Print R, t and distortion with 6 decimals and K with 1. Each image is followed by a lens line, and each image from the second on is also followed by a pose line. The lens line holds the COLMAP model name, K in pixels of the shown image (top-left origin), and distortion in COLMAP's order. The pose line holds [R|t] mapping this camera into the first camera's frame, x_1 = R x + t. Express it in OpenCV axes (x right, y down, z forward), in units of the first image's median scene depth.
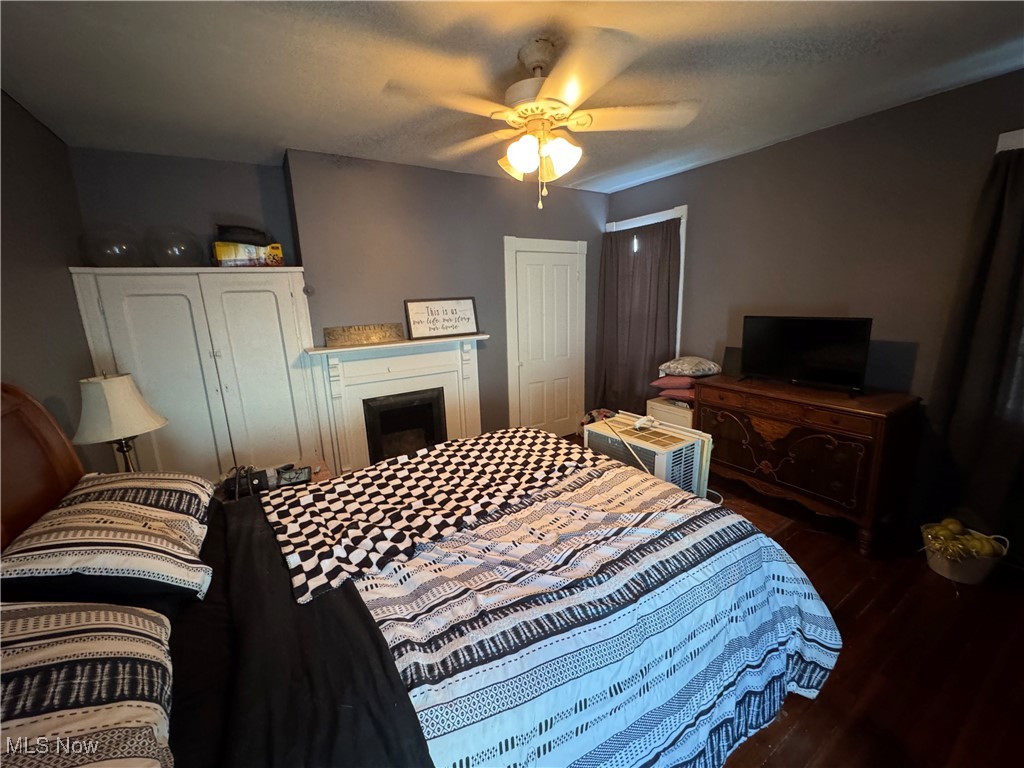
lens RADIAL K [[408.0, 0, 515.6], [0, 408.0, 383.1], [0, 0, 1]] dist [-0.003489, 0.000423]
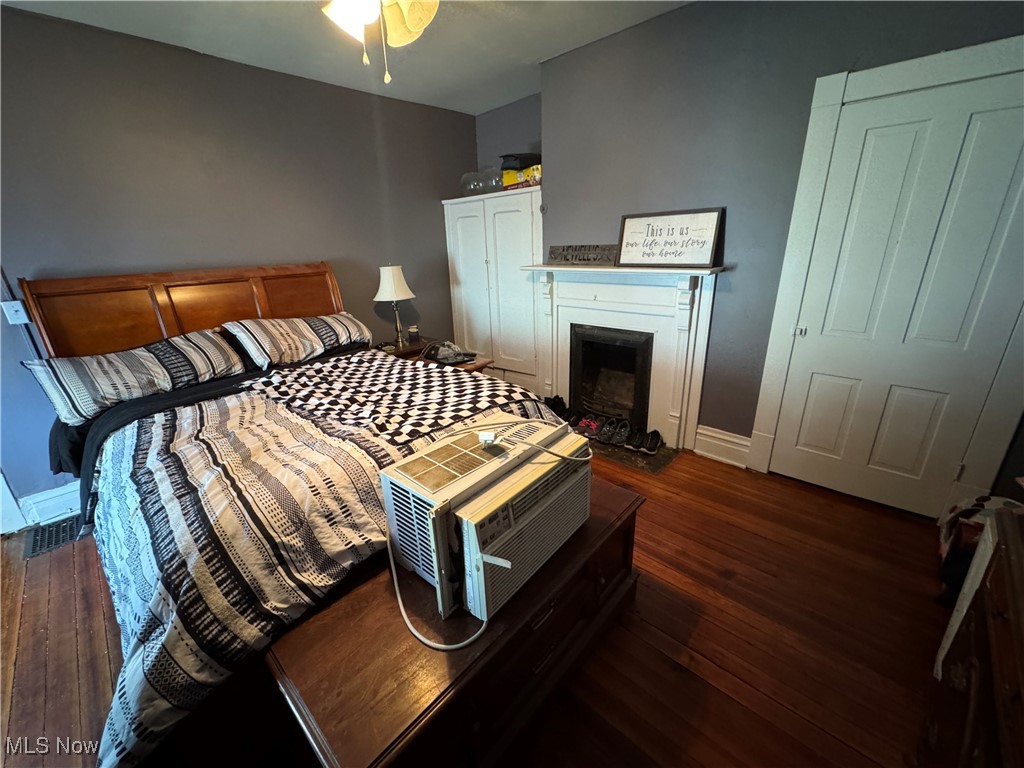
lens RADIAL K [[408.0, 0, 516.0], [0, 408.0, 385.6], [0, 0, 1]] dist [-0.003489, 0.000423]
pose [[0.257959, 0.345899, -0.902115, 0.528214], [-0.178339, 0.934718, 0.307404, -0.097264], [0.949554, 0.081585, 0.302806, 0.573583]]
